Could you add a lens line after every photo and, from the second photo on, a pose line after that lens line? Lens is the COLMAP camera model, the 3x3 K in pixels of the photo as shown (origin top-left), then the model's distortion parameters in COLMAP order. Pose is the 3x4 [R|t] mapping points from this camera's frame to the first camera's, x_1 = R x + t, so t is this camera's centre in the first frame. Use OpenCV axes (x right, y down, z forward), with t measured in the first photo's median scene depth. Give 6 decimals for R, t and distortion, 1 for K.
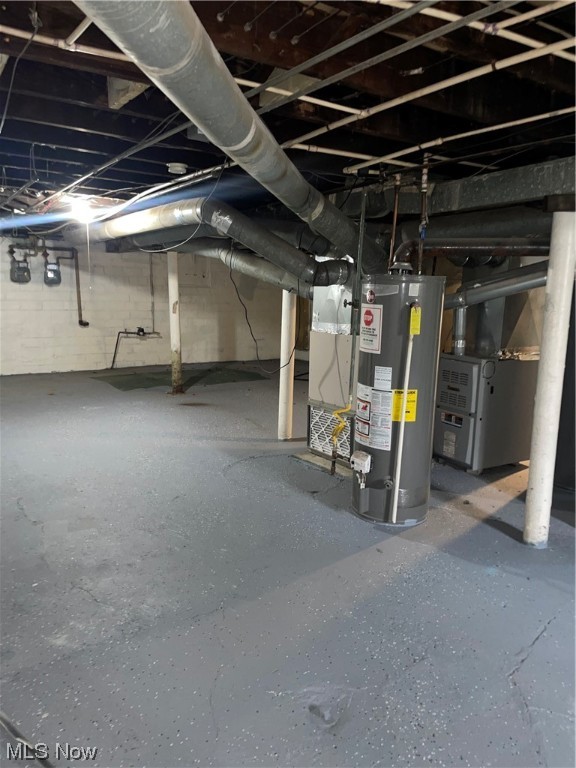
lens RADIAL K [[581.3, 0, 288.0], [0, 581.3, 387.8], [0, 0, 1]] dist [0.052422, -0.035500]
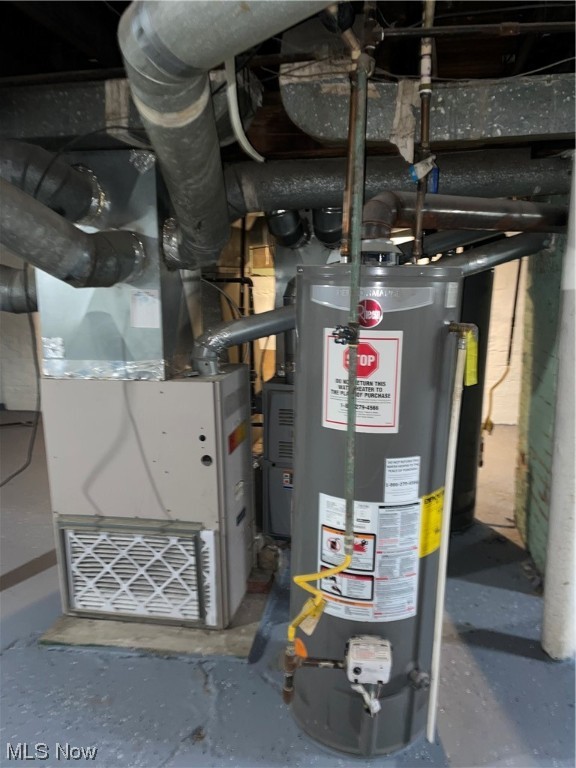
lens RADIAL K [[581.3, 0, 288.7], [0, 581.3, 377.1], [0, 0, 1]] dist [0.052422, -0.035500]
pose [[0.686003, -0.161280, 0.709498, -0.224941], [0.143734, 0.985946, 0.085147, -0.152595], [-0.713260, 0.043568, 0.699544, 0.716469]]
